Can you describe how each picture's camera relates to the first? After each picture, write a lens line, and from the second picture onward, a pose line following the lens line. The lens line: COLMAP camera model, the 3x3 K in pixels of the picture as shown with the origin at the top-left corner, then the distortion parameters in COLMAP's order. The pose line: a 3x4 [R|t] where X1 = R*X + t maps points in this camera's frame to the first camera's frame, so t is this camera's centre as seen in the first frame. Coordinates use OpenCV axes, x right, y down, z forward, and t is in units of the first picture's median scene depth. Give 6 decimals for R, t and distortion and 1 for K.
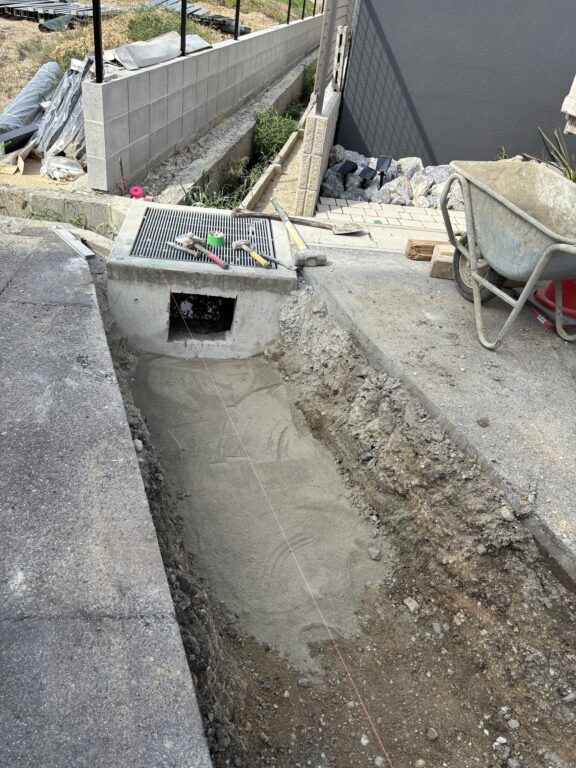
lens RADIAL K [[574.0, 0, 288.0], [0, 574.0, 384.0], [0, 0, 1]] dist [0.047890, -0.054252]
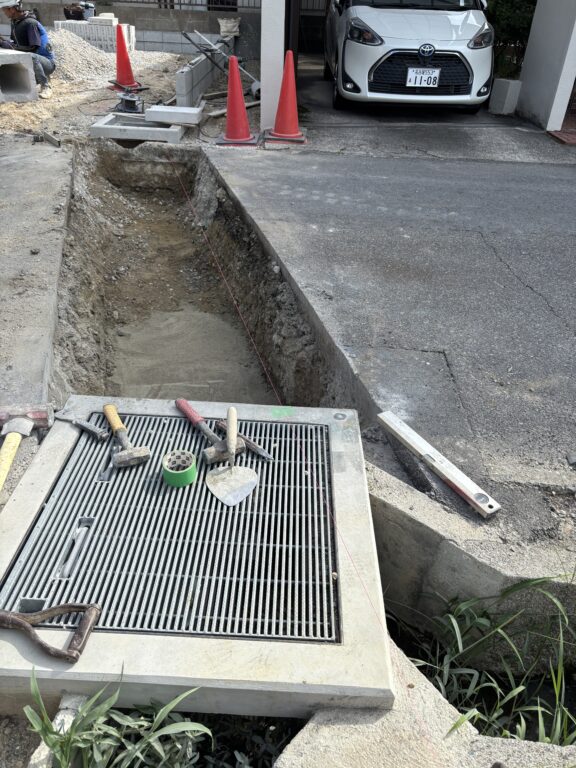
lens RADIAL K [[574.0, 0, 288.0], [0, 574.0, 384.0], [0, 0, 1]] dist [0.047890, -0.054252]
pose [[-0.980721, -0.195185, -0.009414, -0.234617], [-0.079955, 0.356849, 0.930734, -0.886008], [-0.178305, 0.913544, -0.365575, 1.296006]]
